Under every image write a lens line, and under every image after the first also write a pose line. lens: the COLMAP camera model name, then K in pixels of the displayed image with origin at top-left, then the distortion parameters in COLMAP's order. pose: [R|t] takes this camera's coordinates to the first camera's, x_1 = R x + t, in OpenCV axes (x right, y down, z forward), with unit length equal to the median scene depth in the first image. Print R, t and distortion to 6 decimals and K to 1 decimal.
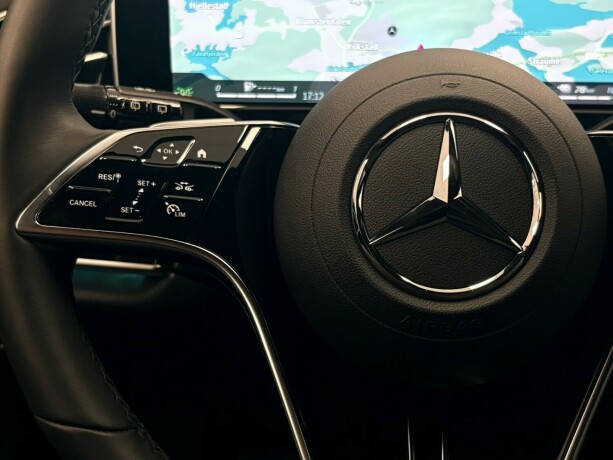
lens RADIAL K [[891.1, 0, 306.7], [0, 891.1, 232.1], [0, 0, 1]] dist [0.093155, 0.000000]
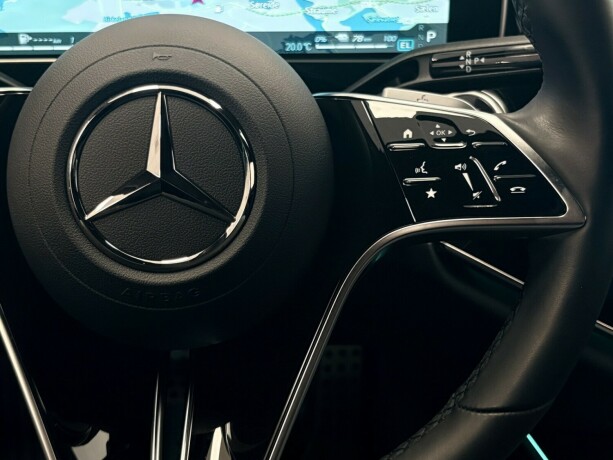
lens RADIAL K [[891.1, 0, 308.6], [0, 891.1, 228.7], [0, 0, 1]] dist [0.093155, 0.000000]
pose [[0.996143, -0.037502, 0.079329, 0.234386], [0.029509, 0.994587, 0.099631, -0.067983], [-0.082636, -0.096906, 0.991857, -0.028510]]
